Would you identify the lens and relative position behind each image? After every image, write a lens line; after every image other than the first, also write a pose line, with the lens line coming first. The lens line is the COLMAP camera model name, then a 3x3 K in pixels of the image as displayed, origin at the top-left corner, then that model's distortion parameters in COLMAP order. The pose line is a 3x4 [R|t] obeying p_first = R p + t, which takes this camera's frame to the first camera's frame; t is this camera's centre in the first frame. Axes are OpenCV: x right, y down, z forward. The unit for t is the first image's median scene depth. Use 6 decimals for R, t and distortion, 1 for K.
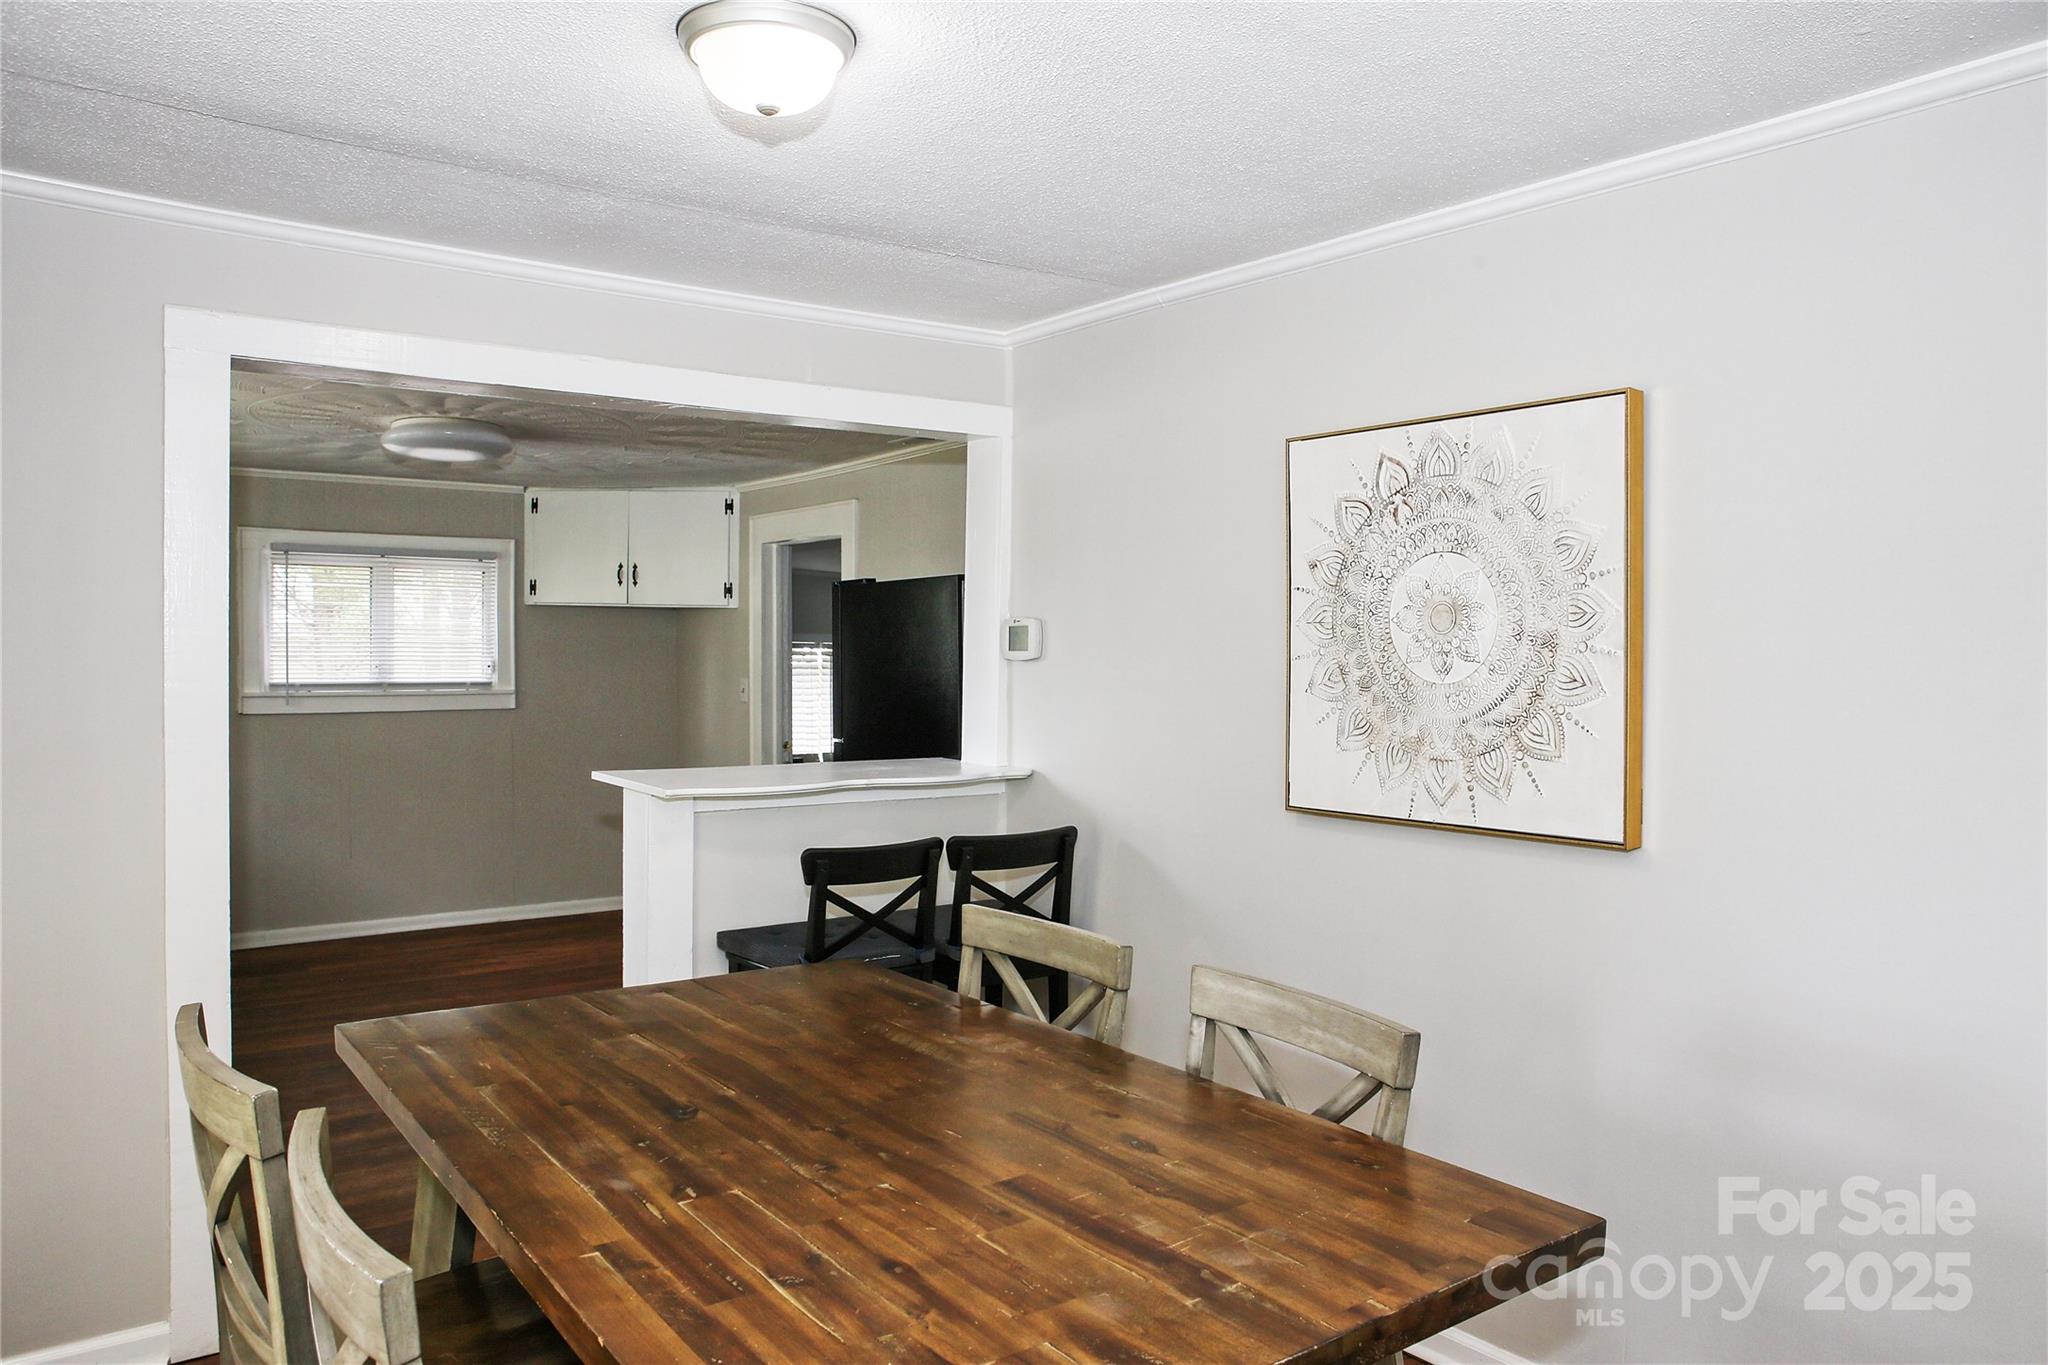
lens RADIAL K [[1419.0, 0, 1030.9], [0, 1419.0, 680.9], [0, 0, 1]] dist [-0.100836, 0.065332]
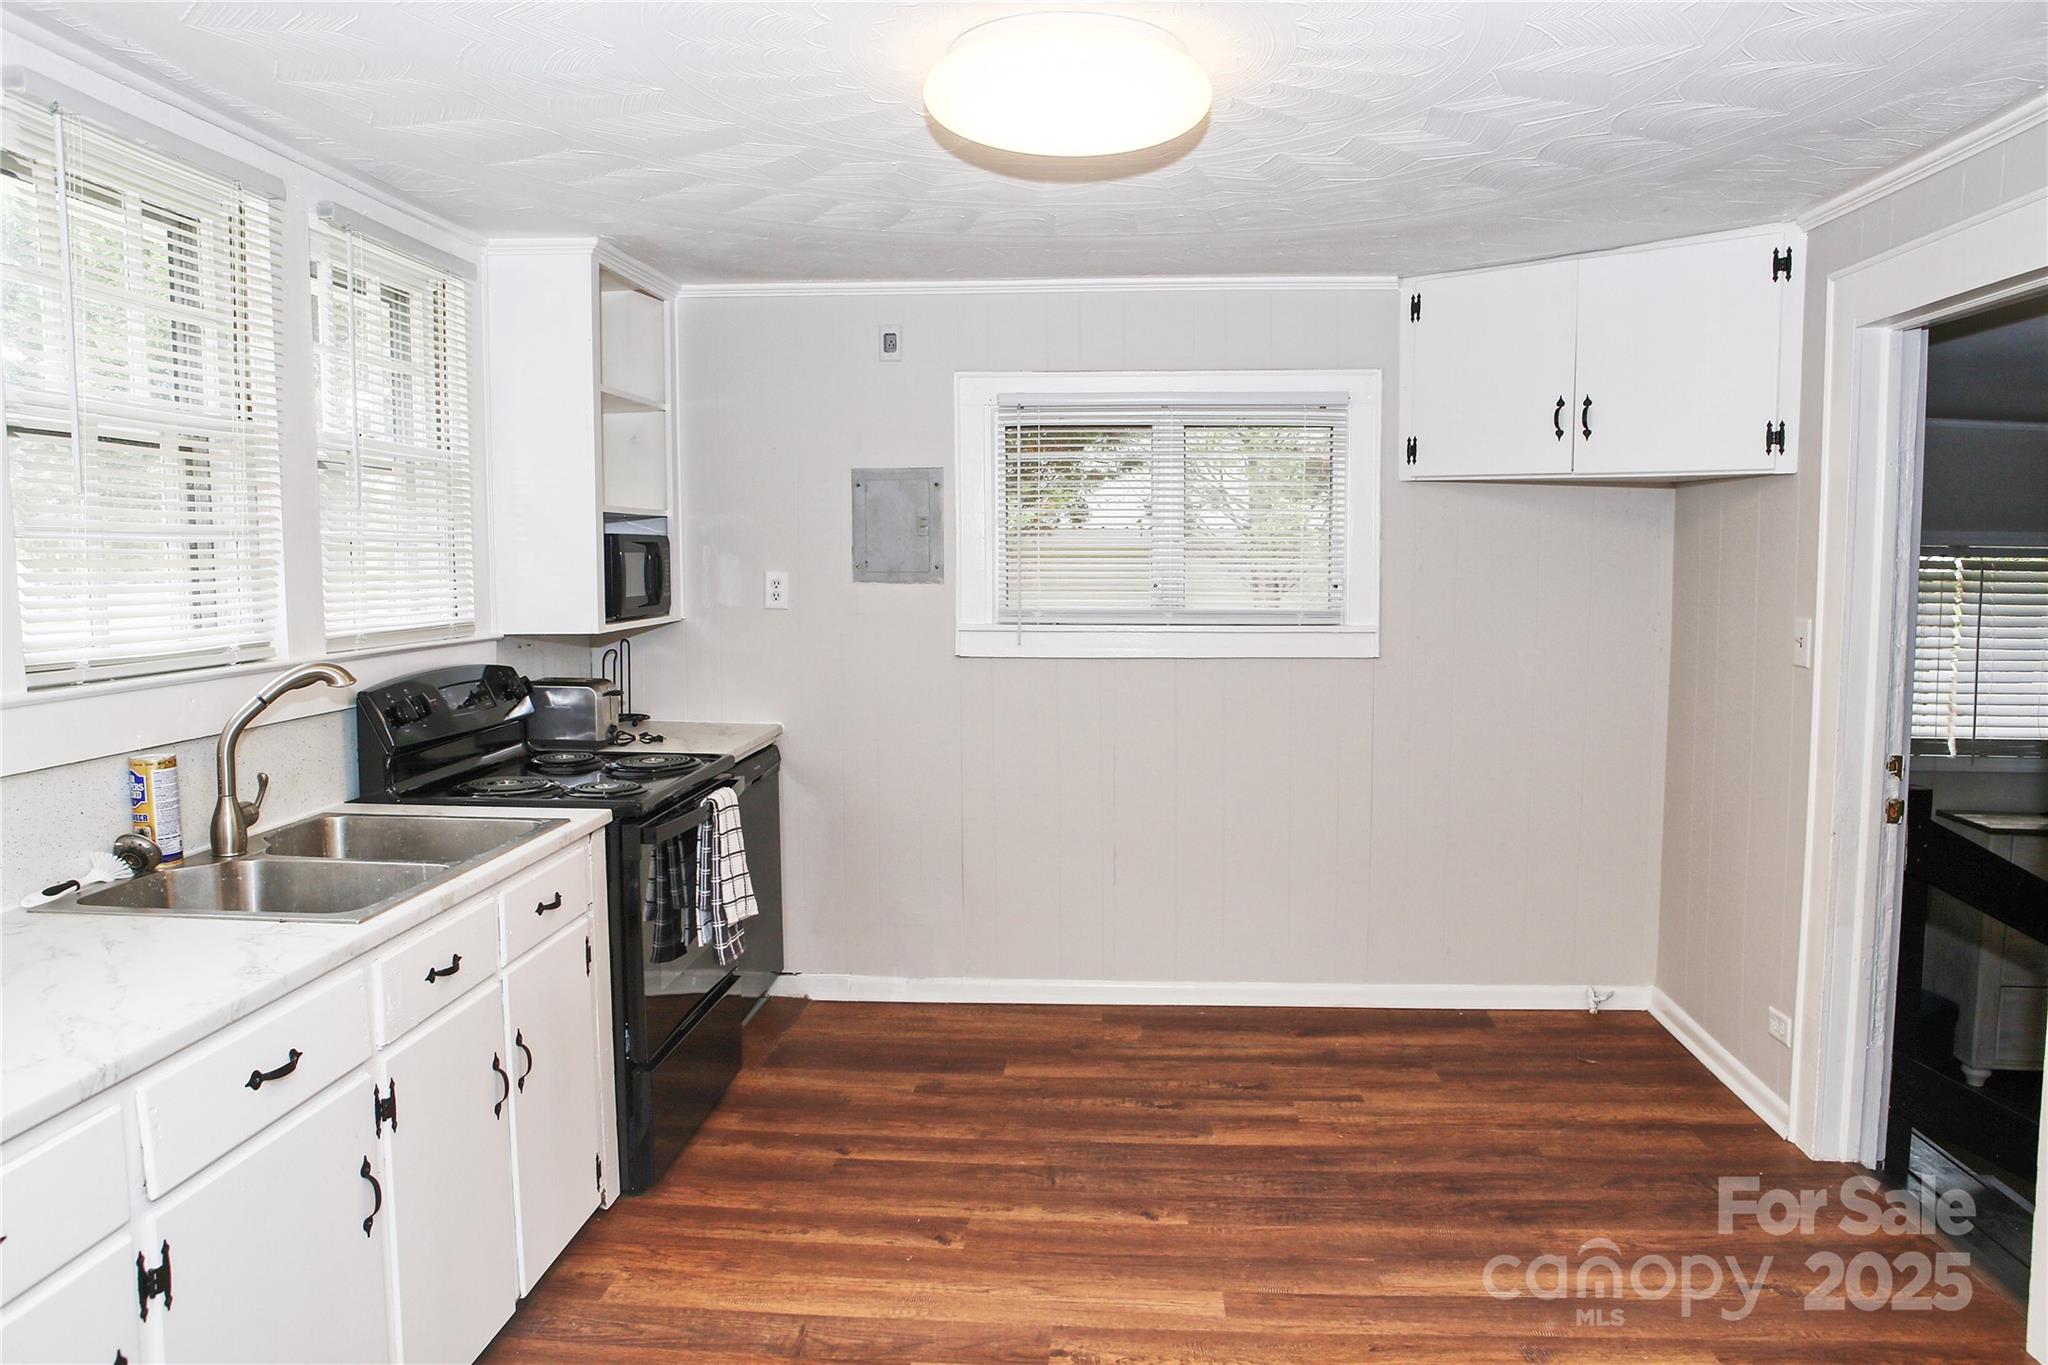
lens RADIAL K [[1419.0, 0, 1034.3], [0, 1419.0, 699.2], [0, 0, 1]] dist [-0.100836, 0.065332]
pose [[0.765067, 0.058606, -0.641279, -0.252335], [-0.008990, 0.996725, 0.080366, -0.026011], [0.643888, -0.055720, 0.763088, 1.190085]]
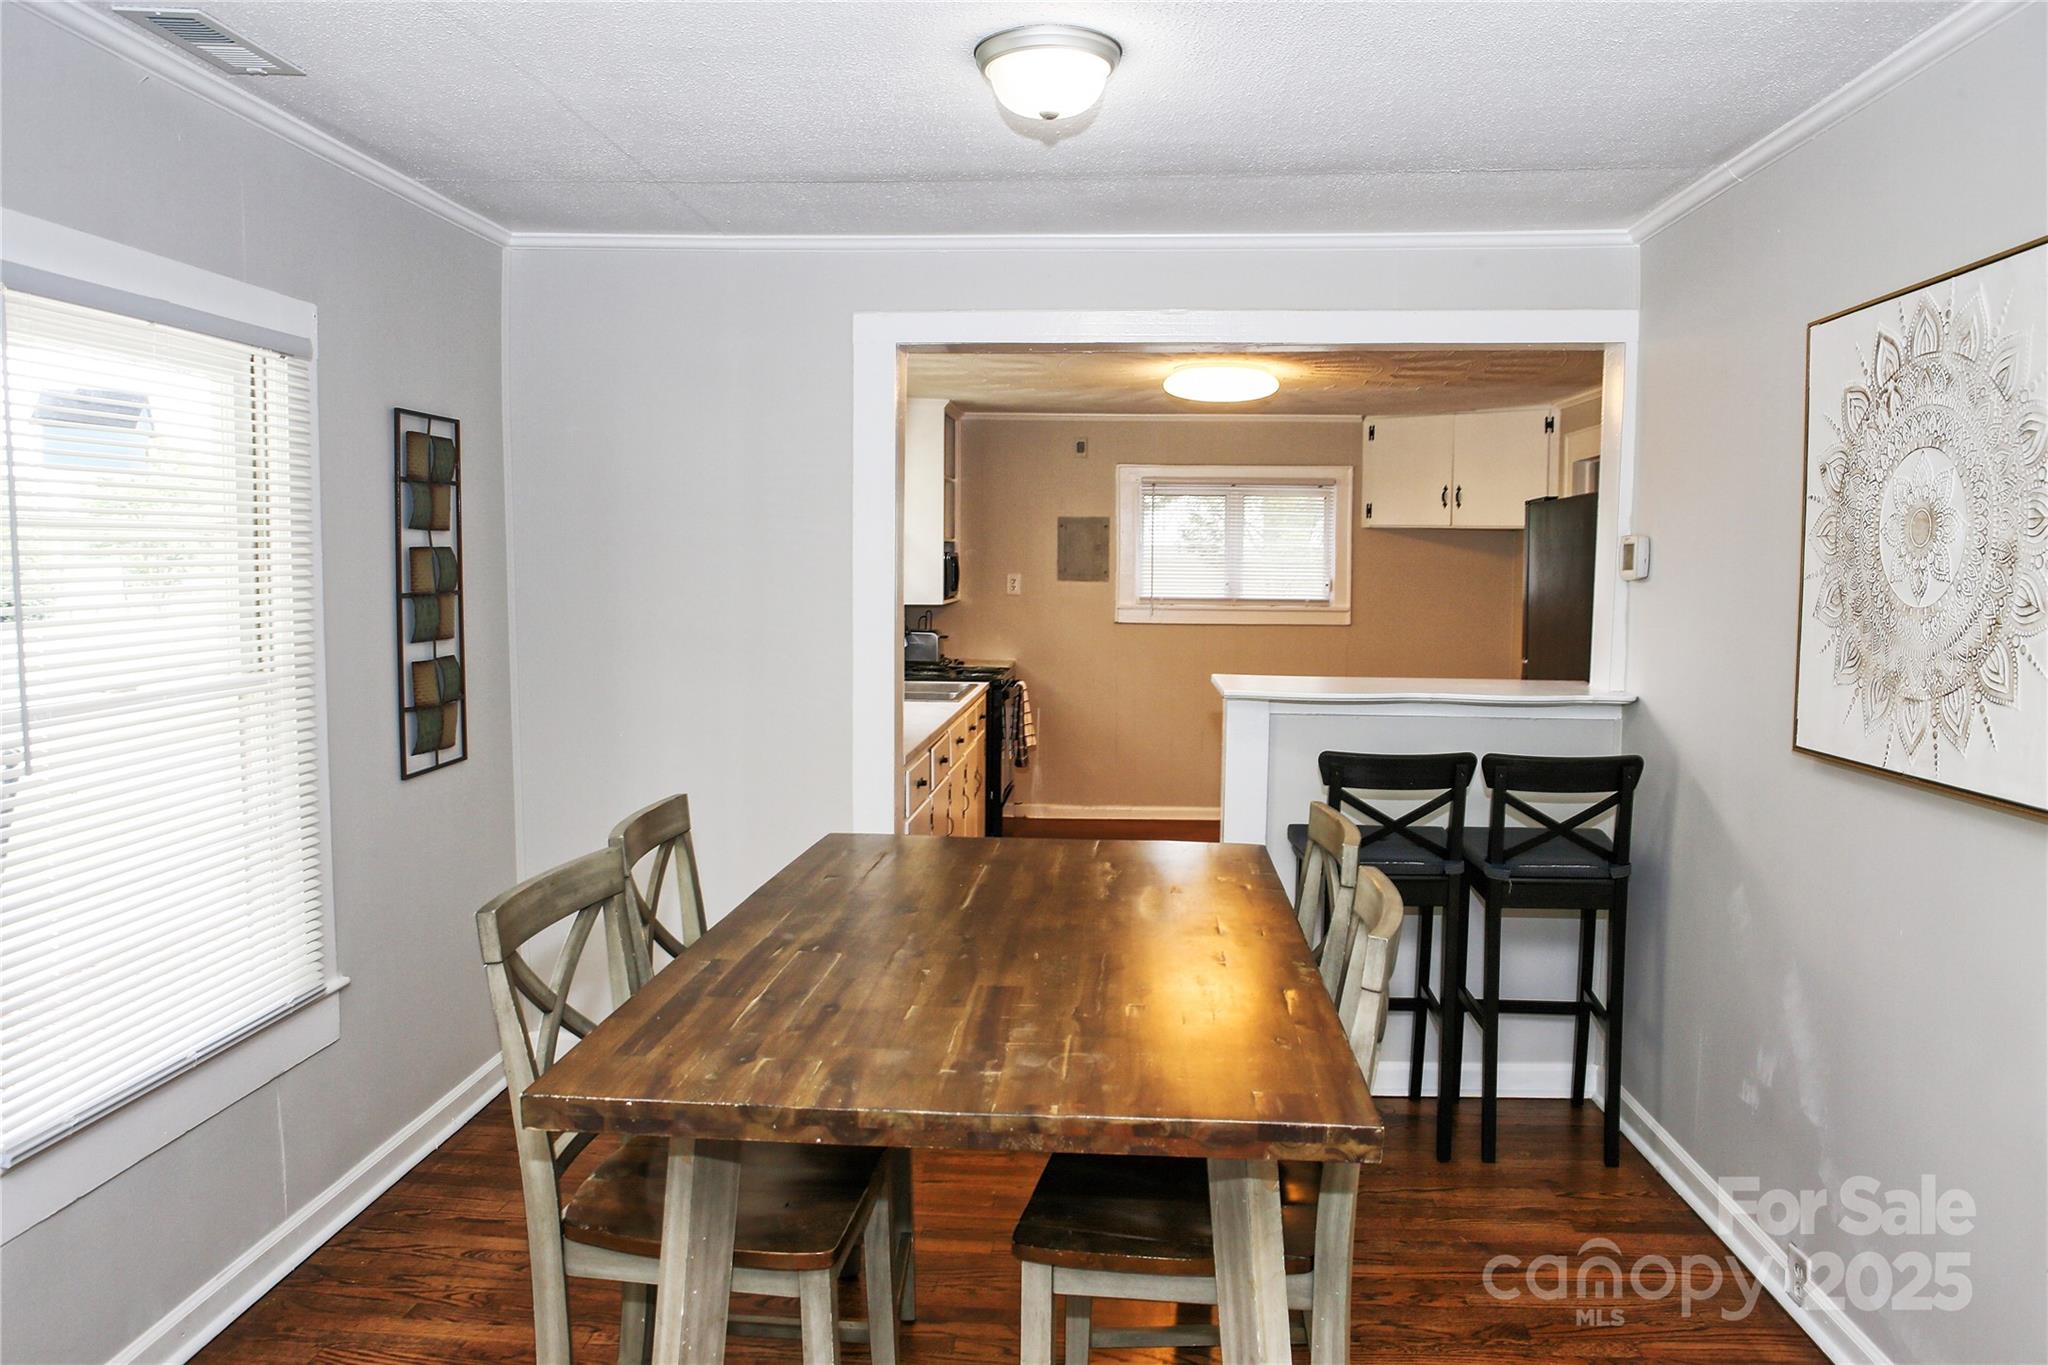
lens RADIAL K [[1429.2, 0, 1008.3], [0, 1429.2, 672.2], [0, 0, 1]] dist [-0.087487, 0.047179]
pose [[0.748977, 0.048220, -0.660840, 0.410978], [-0.016733, 0.998407, 0.053887, 0.004597], [0.662385, -0.029303, 0.748590, 0.032096]]
